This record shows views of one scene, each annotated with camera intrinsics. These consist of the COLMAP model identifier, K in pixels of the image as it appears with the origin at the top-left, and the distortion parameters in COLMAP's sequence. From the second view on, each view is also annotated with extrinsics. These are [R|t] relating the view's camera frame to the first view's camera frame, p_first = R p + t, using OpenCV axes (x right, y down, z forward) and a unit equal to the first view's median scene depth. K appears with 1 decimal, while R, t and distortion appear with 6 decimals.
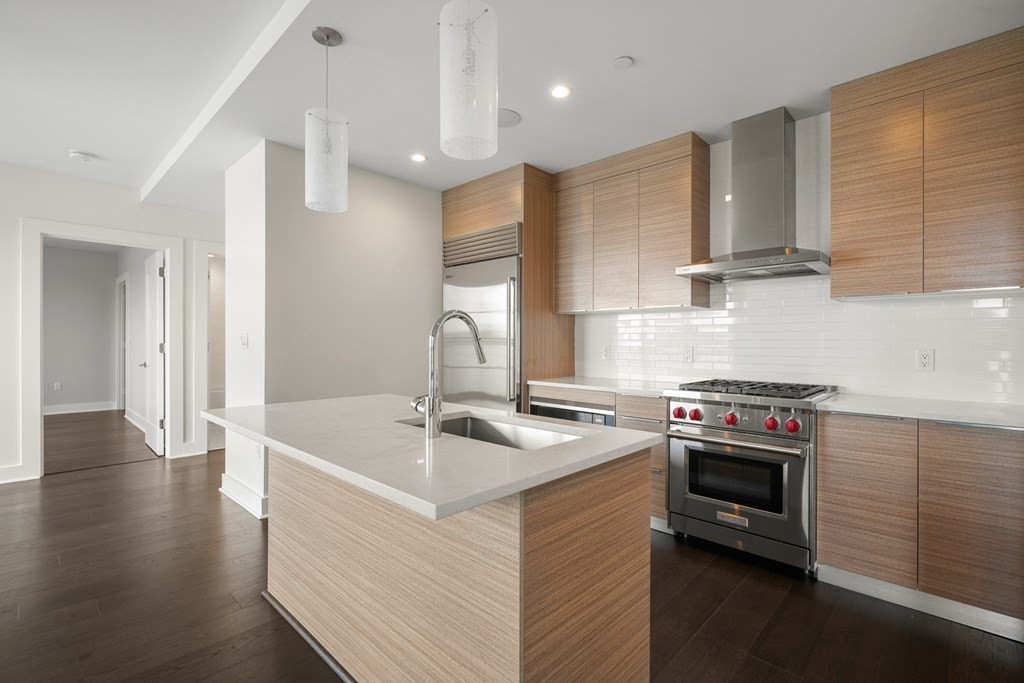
lens RADIAL K [[466.0, 0, 510.6], [0, 466.0, 341.2], [0, 0, 1]] dist [0.001420, 0.000577]
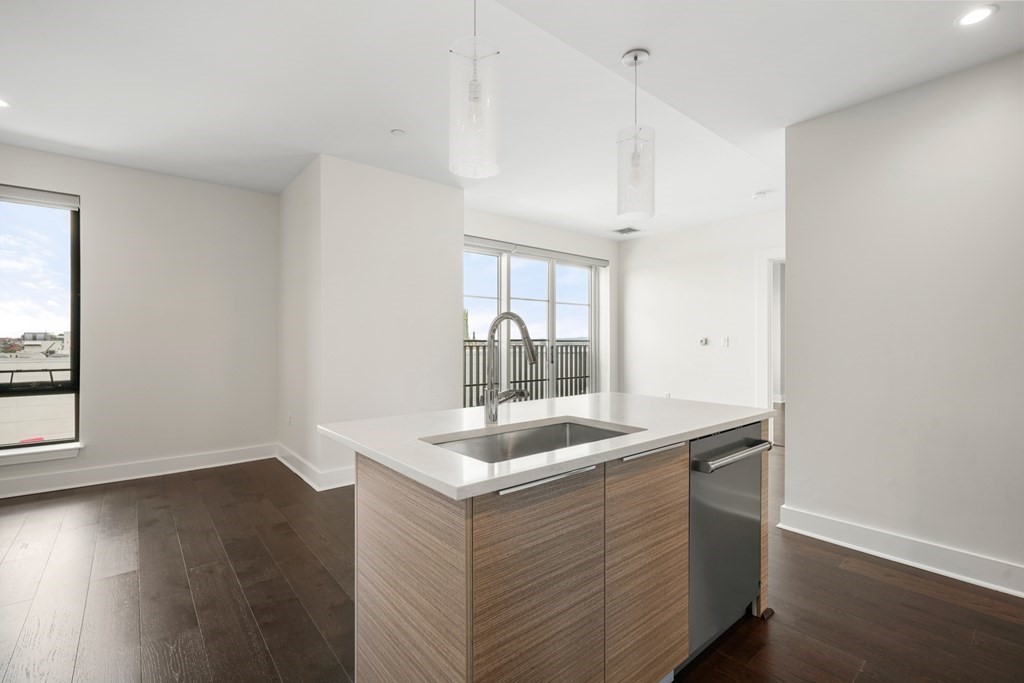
lens RADIAL K [[450.2, 0, 510.1], [0, 450.2, 339.7], [0, 0, 1]] dist [0.000281, -0.000041]
pose [[-0.117143, 0.001049, -0.993115, 0.381070], [-0.003472, 0.999993, 0.001466, -0.006824], [0.993109, 0.003619, -0.117138, 0.488573]]
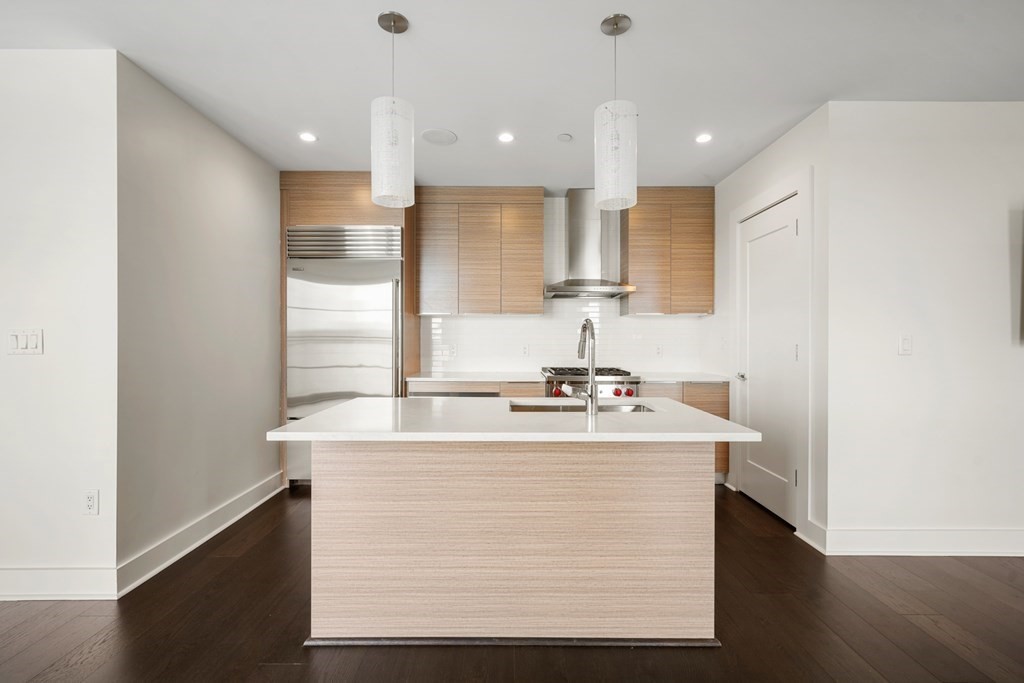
lens RADIAL K [[450.2, 0, 510.1], [0, 450.2, 339.7], [0, 0, 1]] dist [0.000281, -0.000041]
pose [[0.720973, -0.000917, 0.692963, -0.501300], [0.000237, 0.999999, 0.001077, -0.003440], [-0.692963, -0.000612, 0.720973, 0.099094]]
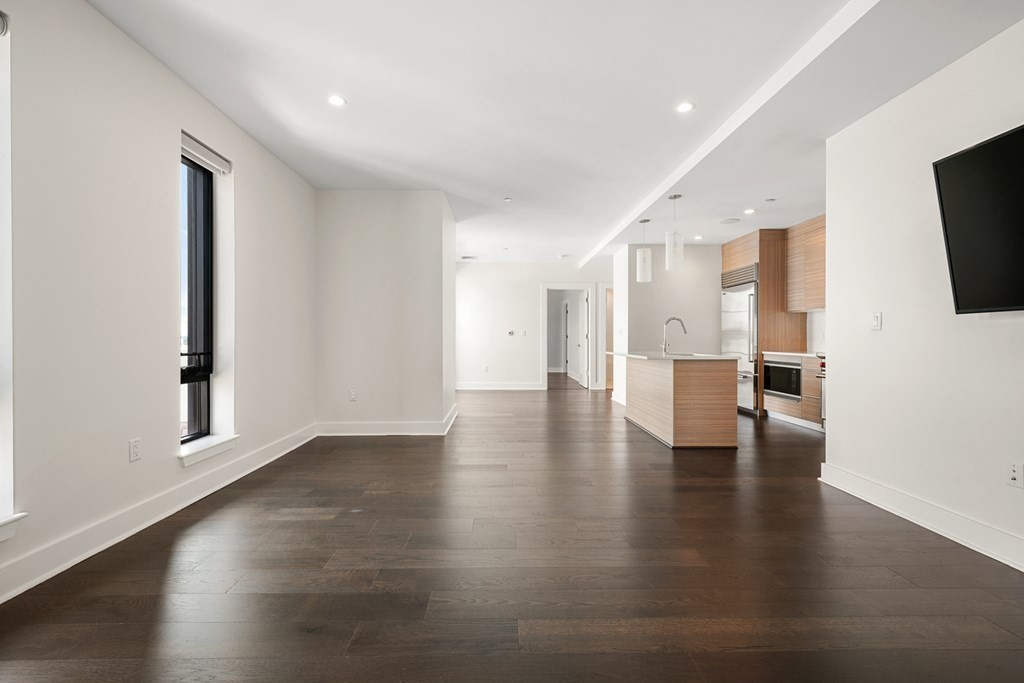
lens RADIAL K [[439.5, 0, 511.0], [0, 439.5, 339.8], [0, 0, 1]] dist [-0.000103, -0.000073]
pose [[0.708729, 0.000382, -0.705481, 0.535742], [-0.000875, 1.000000, -0.000337, 0.040738], [0.705481, 0.000856, 0.708729, -0.850964]]
